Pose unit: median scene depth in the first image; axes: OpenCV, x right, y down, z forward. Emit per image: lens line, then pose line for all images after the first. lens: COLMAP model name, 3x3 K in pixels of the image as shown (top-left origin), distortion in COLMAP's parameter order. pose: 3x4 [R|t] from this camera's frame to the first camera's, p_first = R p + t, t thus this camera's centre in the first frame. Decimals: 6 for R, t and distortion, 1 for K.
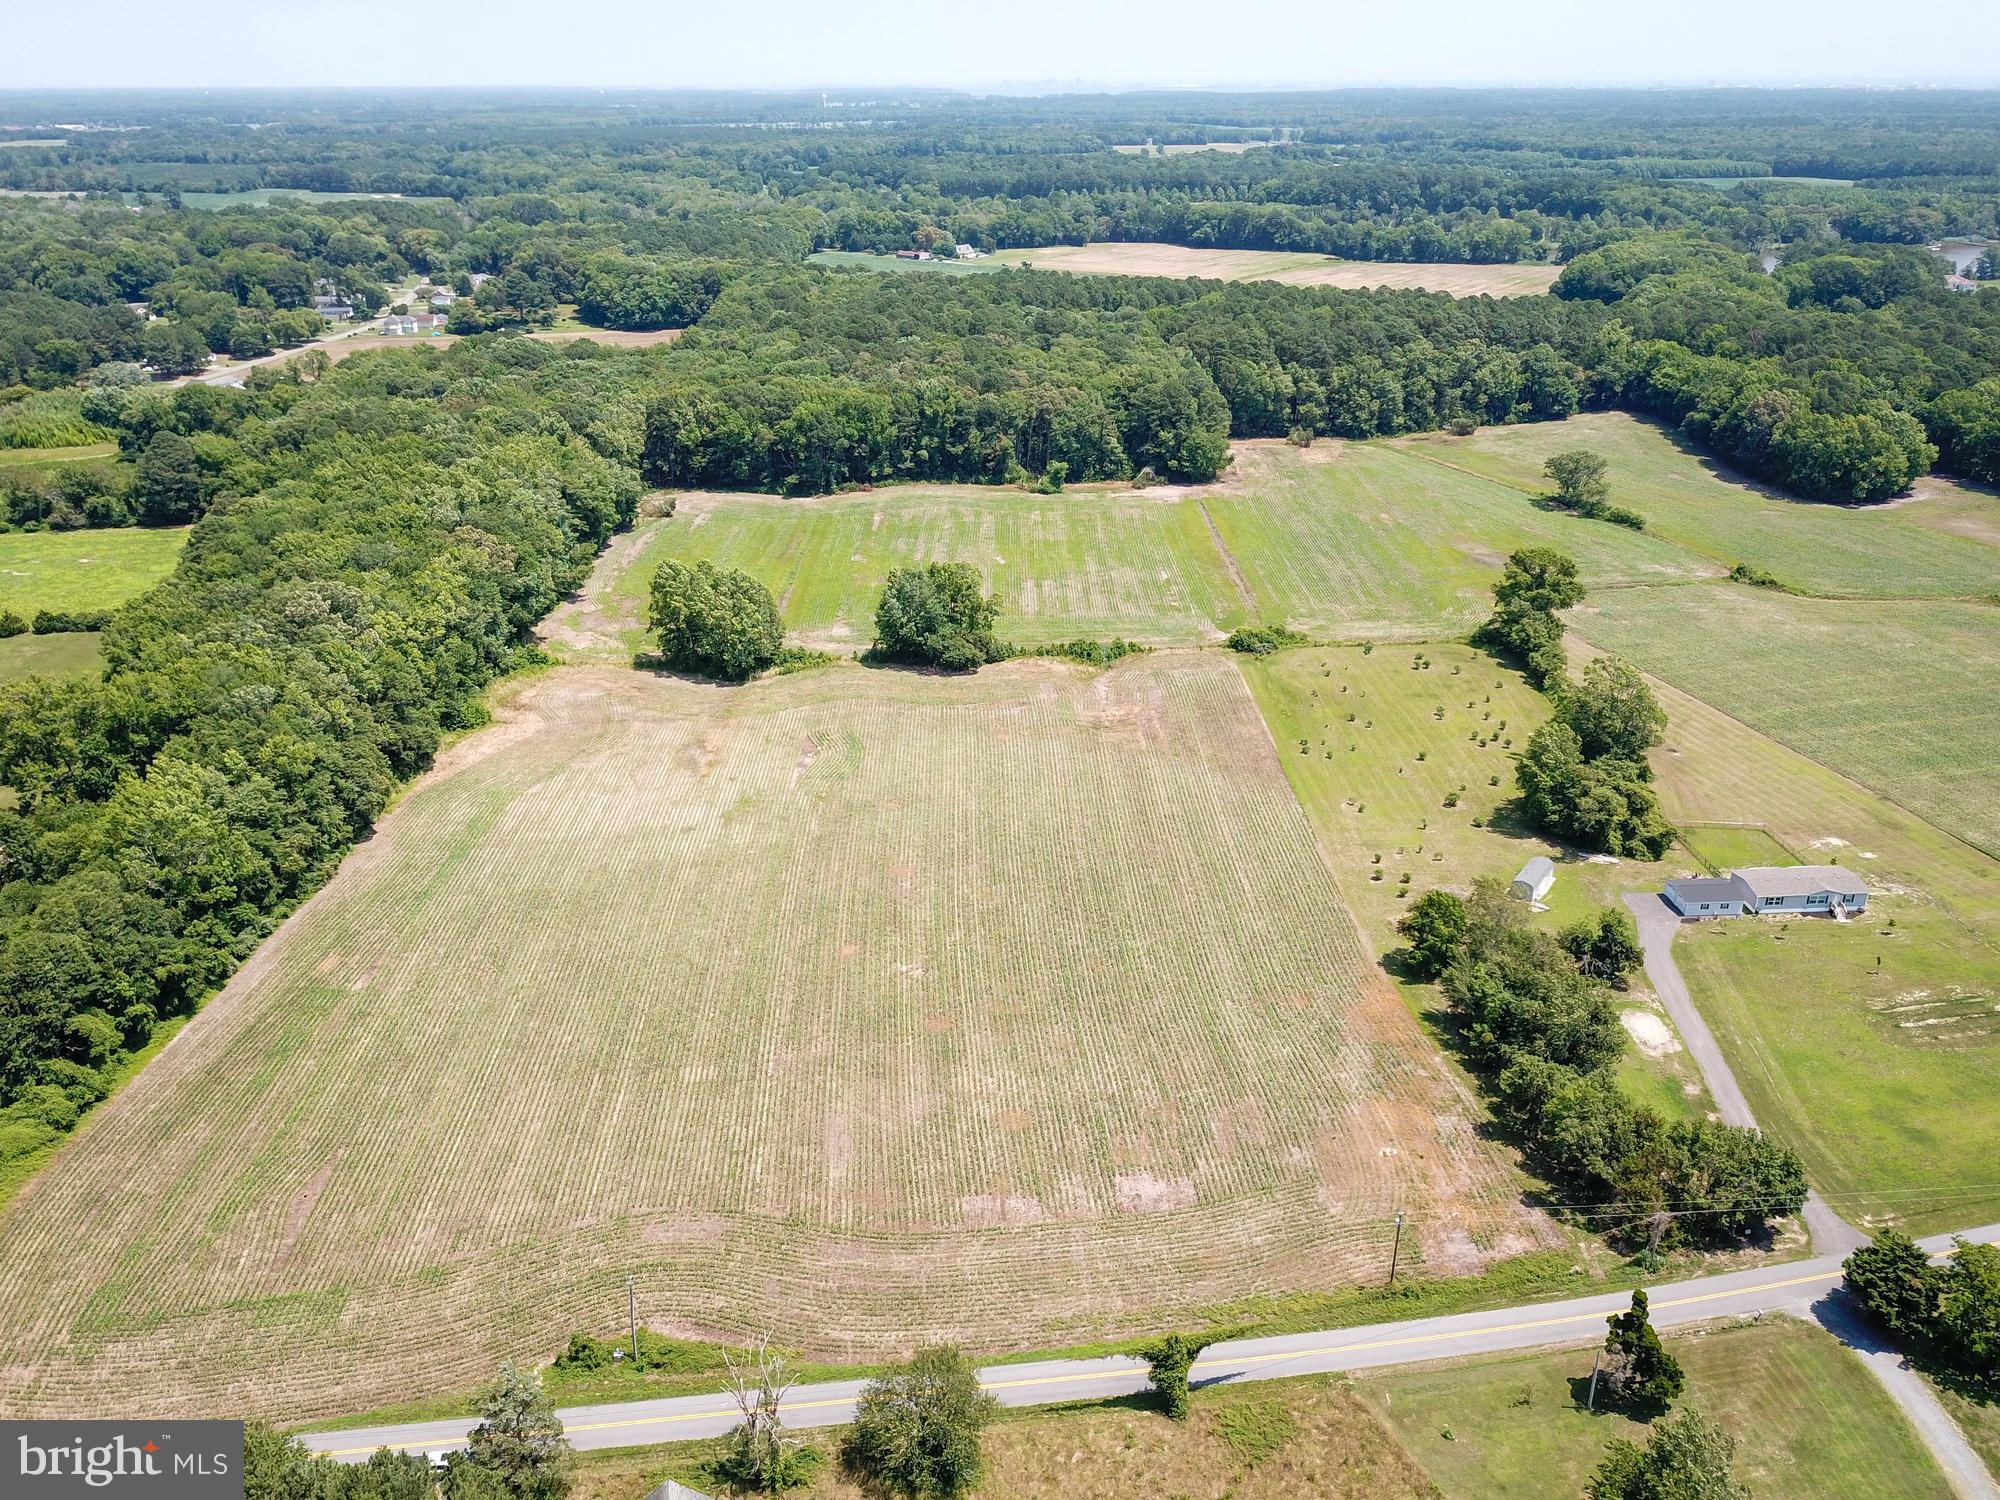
lens RADIAL K [[1582.3, 0, 1001.2], [0, 1582.3, 787.1], [0, 0, 1]] dist [0.021589, -0.017942]
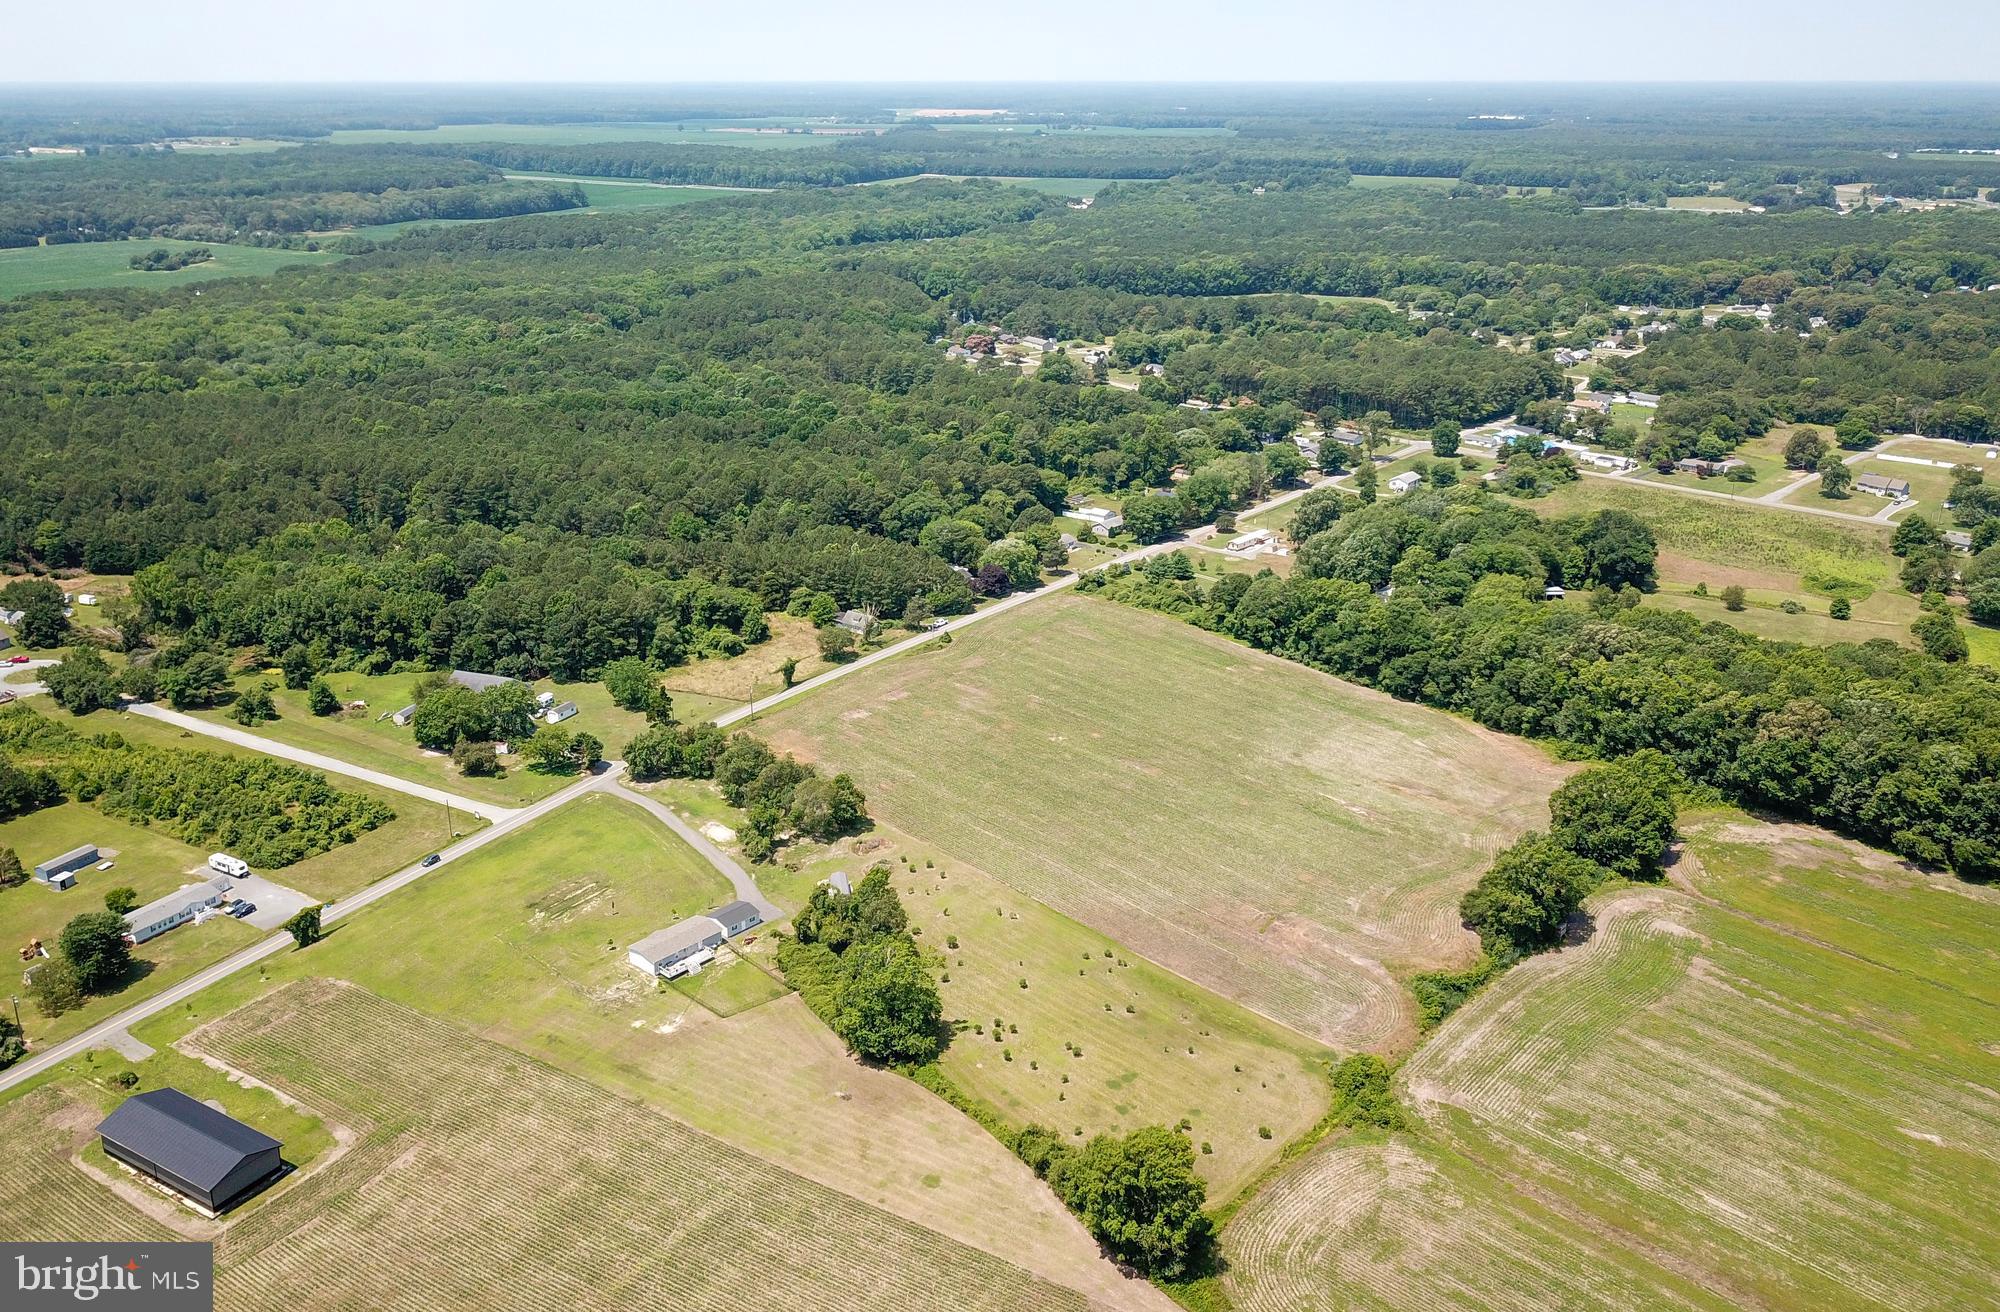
lens RADIAL K [[1589.7, 0, 966.8], [0, 1589.7, 654.6], [0, 0, 1]] dist [0.036071, -0.067515]
pose [[-0.731009, 0.239684, -0.638888, 0.989582], [-0.274618, 0.753774, 0.597000, -0.870089], [0.624668, 0.611863, -0.485195, 1.461568]]
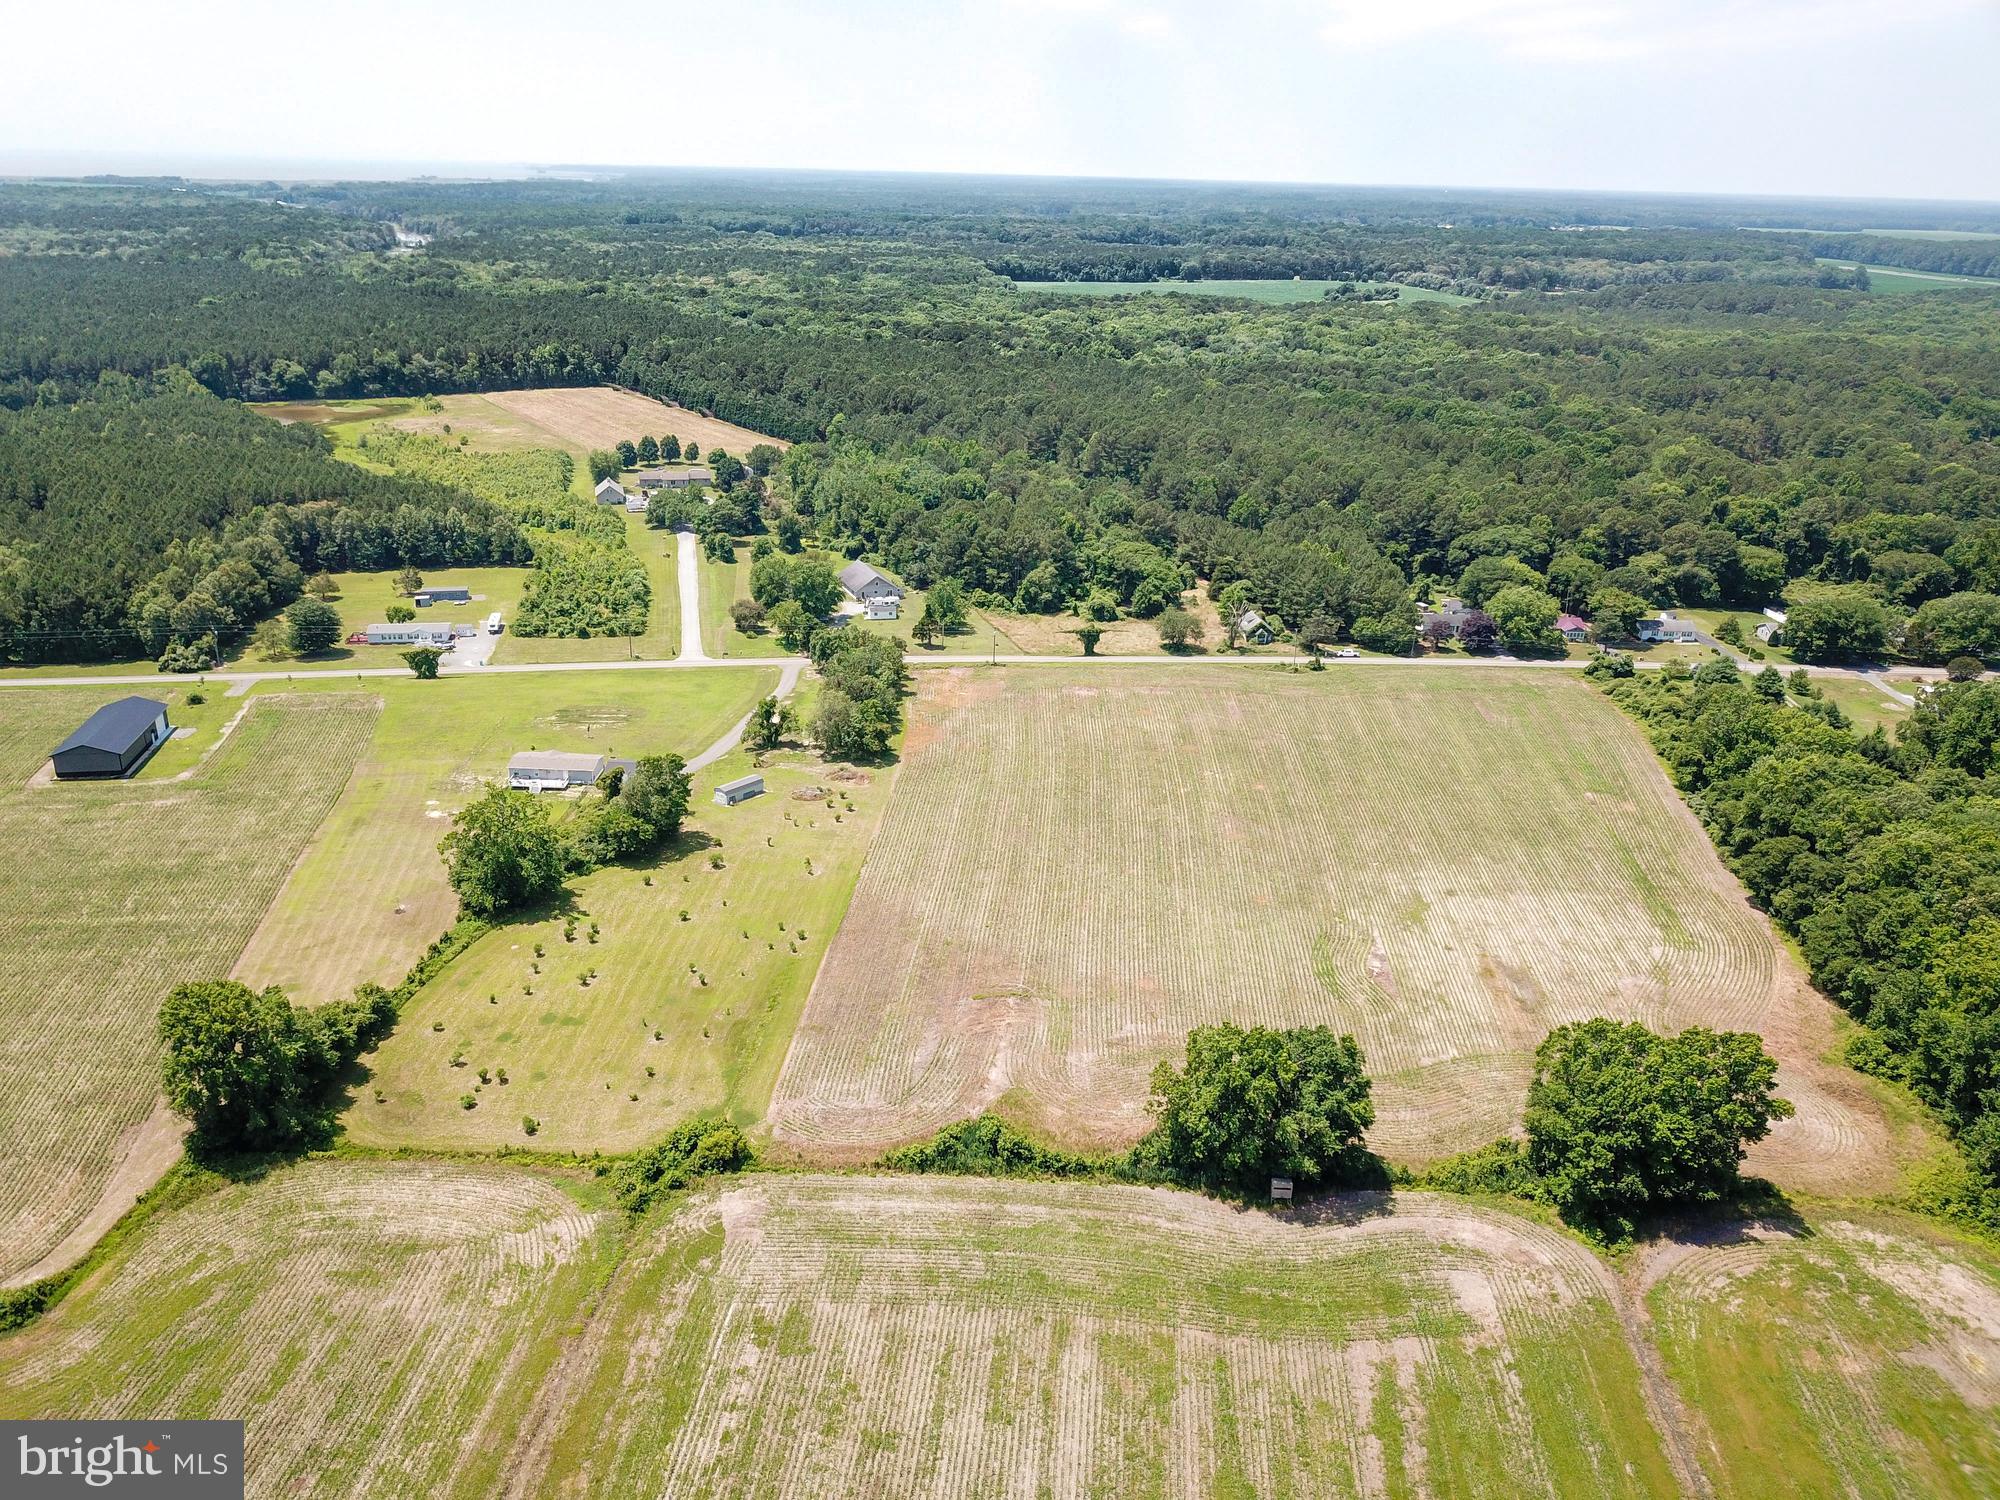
lens RADIAL K [[1528.0, 0, 967.6], [0, 1528.0, 753.0], [0, 0, 1]] dist [0.006646, 0.006660]
pose [[-0.993552, -0.056871, 0.098083, 0.026411], [0.029104, 0.708174, 0.705438, -0.749160], [-0.109579, 0.703744, -0.701952, 1.646624]]
